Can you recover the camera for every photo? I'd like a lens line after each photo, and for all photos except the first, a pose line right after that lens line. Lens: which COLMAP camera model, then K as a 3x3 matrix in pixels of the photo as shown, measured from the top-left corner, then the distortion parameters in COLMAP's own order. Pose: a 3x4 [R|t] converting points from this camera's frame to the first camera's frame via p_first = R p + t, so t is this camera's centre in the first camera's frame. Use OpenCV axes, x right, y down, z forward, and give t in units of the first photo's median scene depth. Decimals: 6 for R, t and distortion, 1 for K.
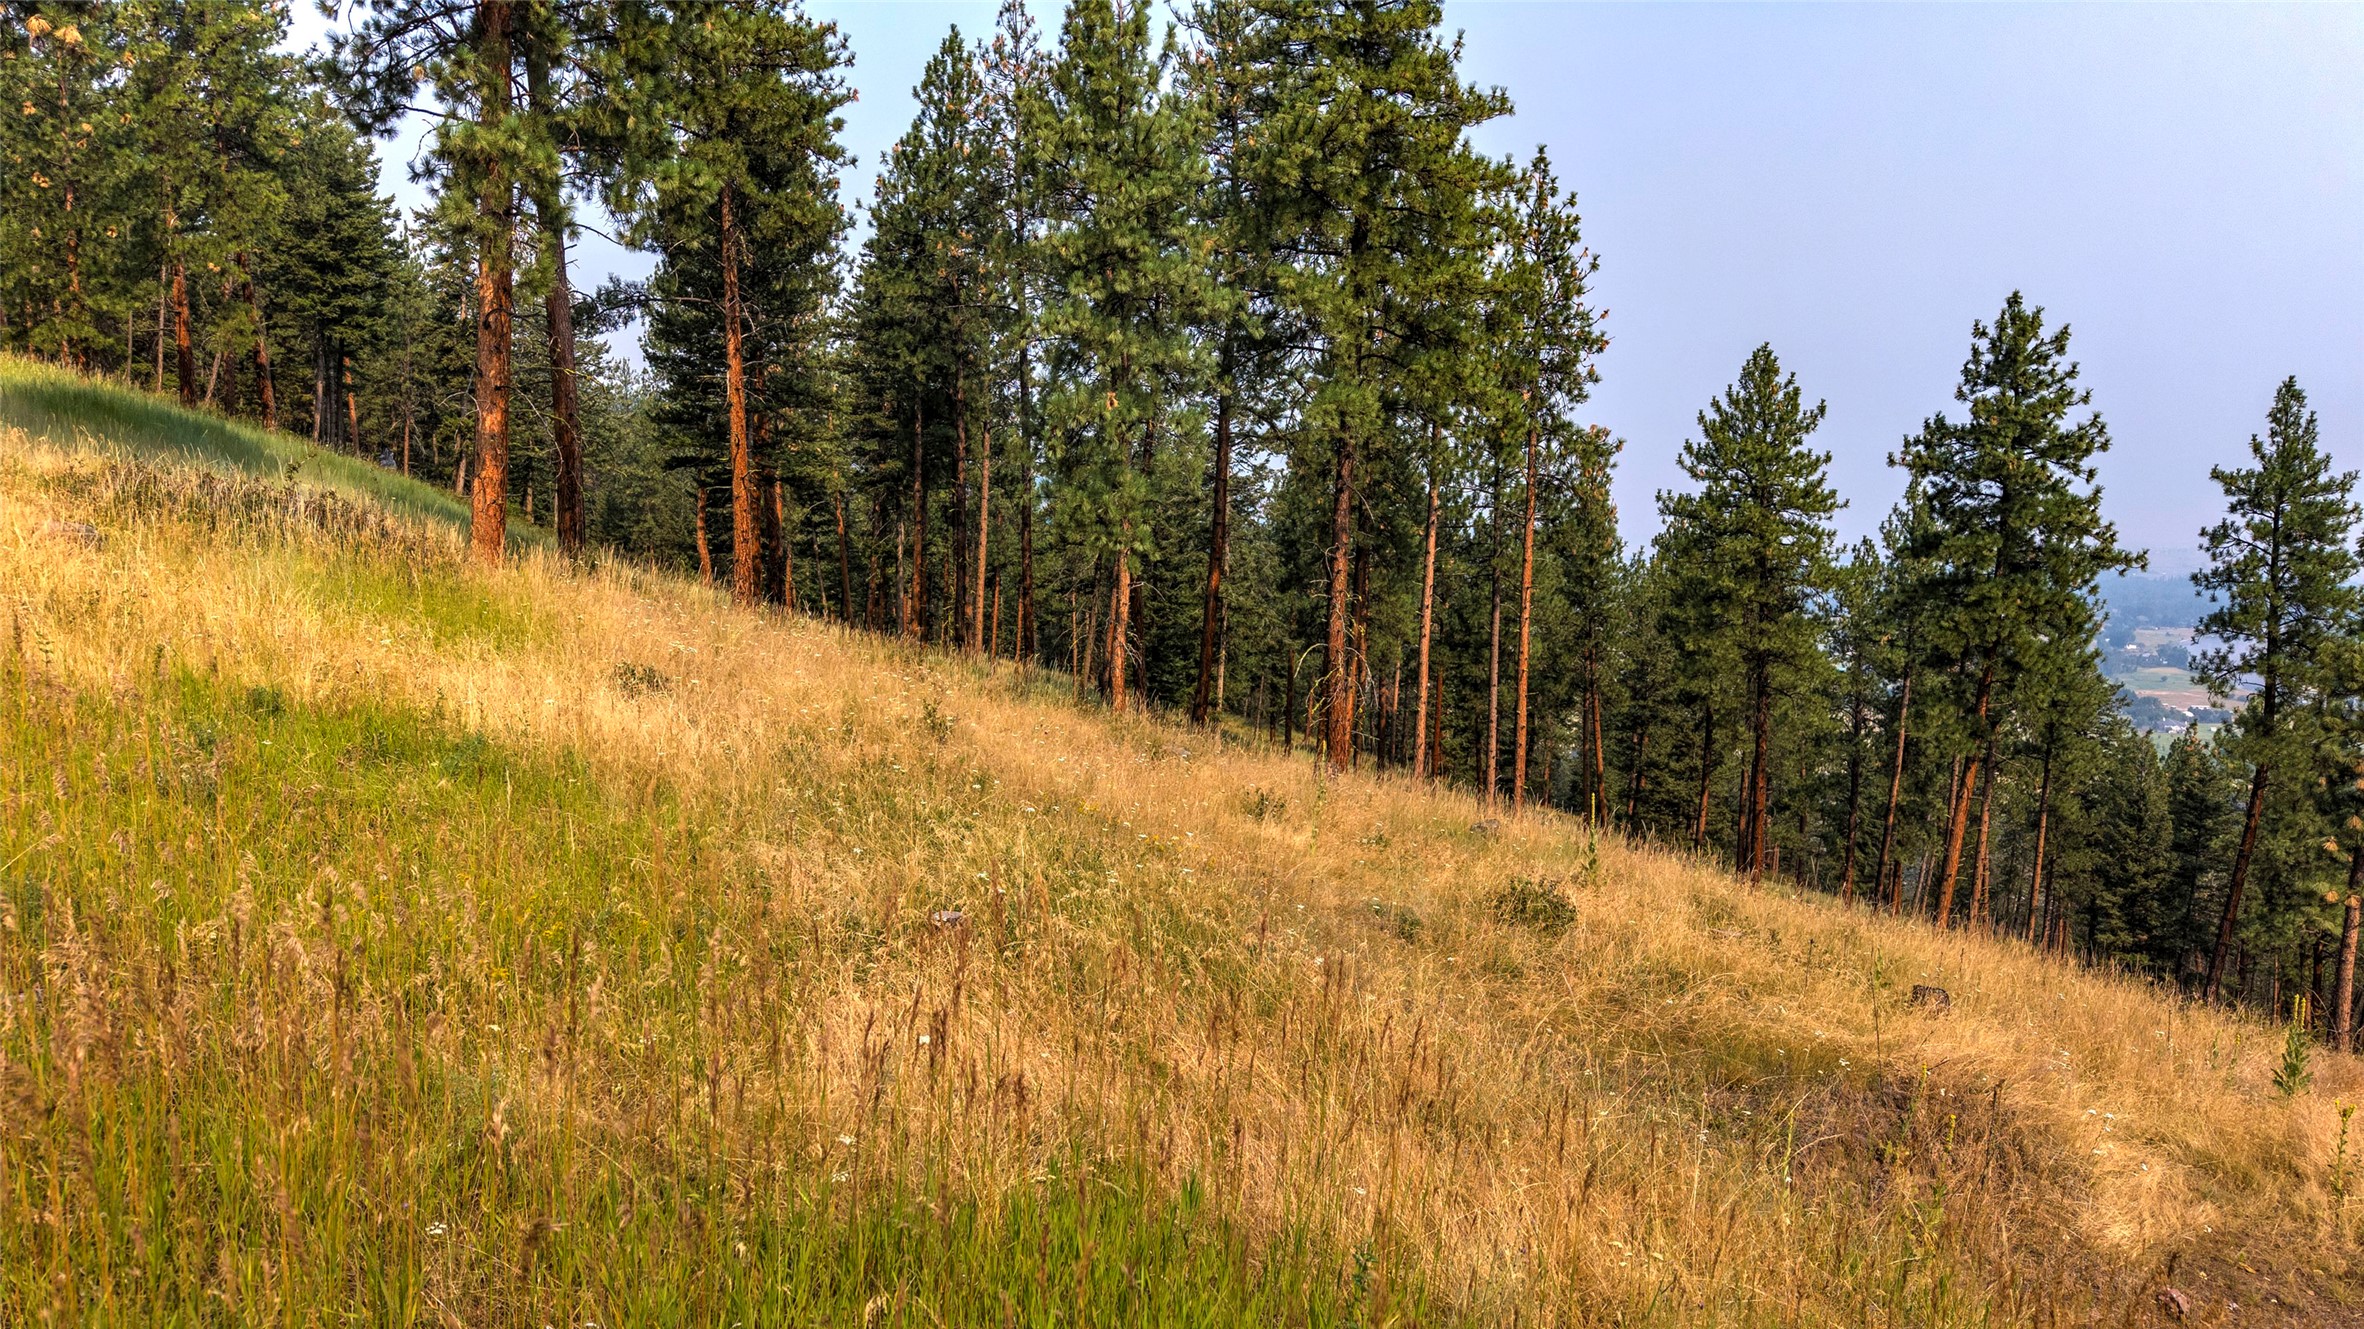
lens RADIAL K [[1575.5, 0, 1172.6], [0, 1575.5, 673.0], [0, 0, 1]] dist [0.027788, -0.032746]
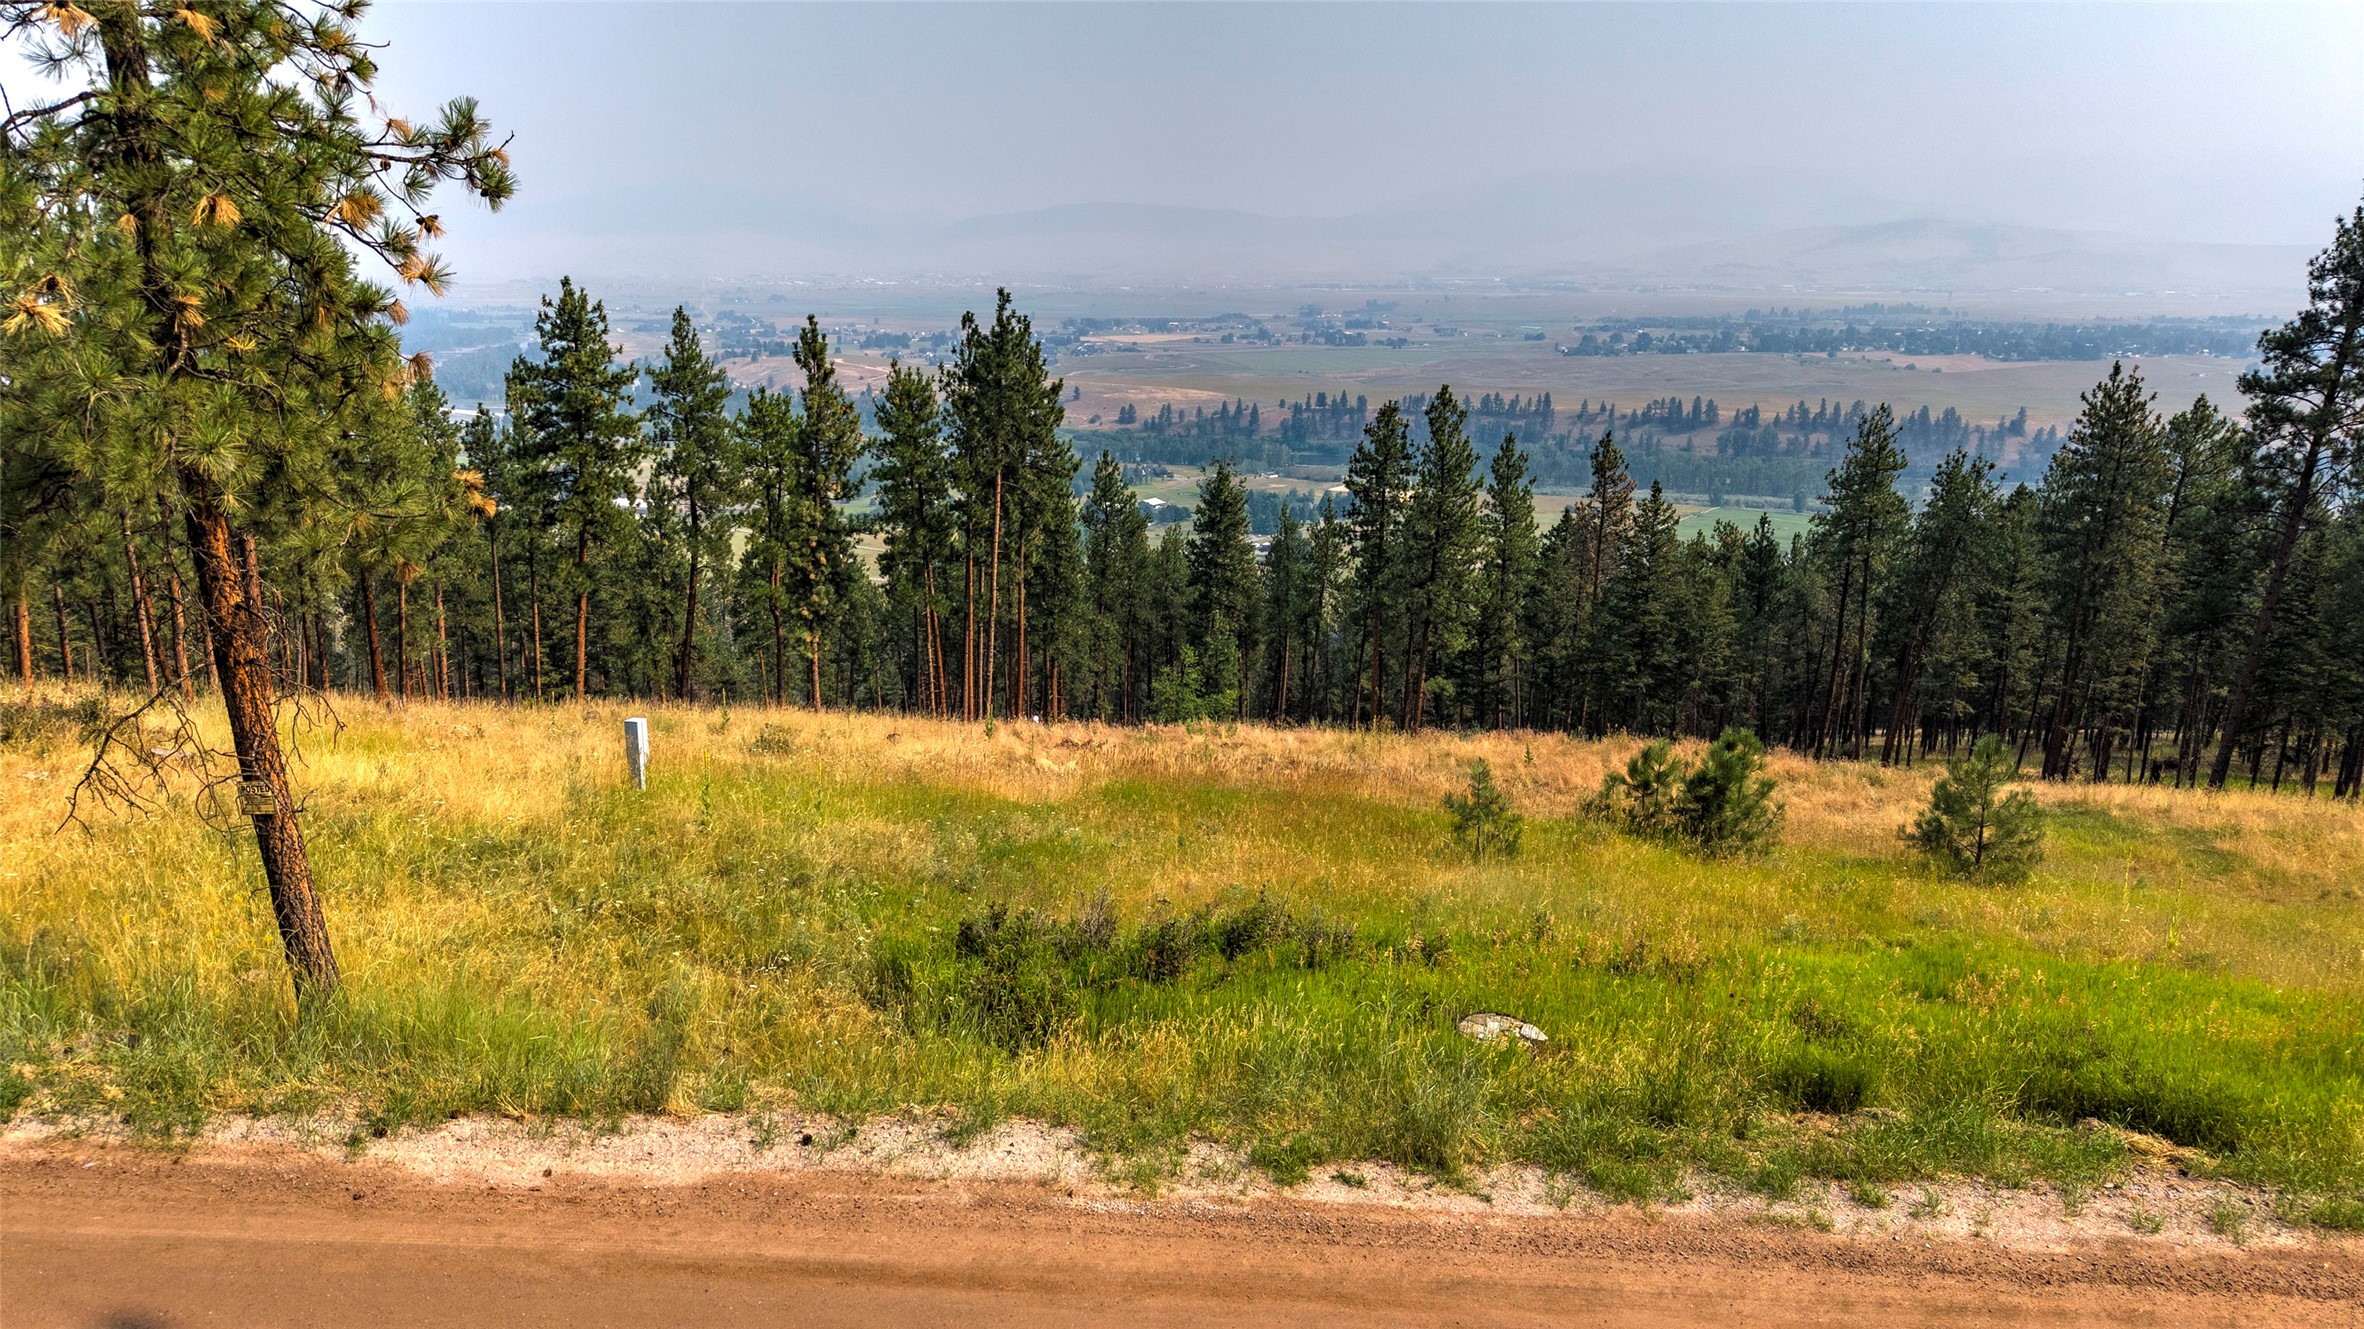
lens RADIAL K [[1575.5, 0, 1160.1], [0, 1575.5, 656.6], [0, 0, 1]] dist [0.027788, -0.032746]
pose [[0.502672, -0.215767, 0.837118, -0.490953], [0.082991, 0.975923, 0.201710, -0.141304], [-0.860485, -0.031921, 0.508476, -0.237426]]
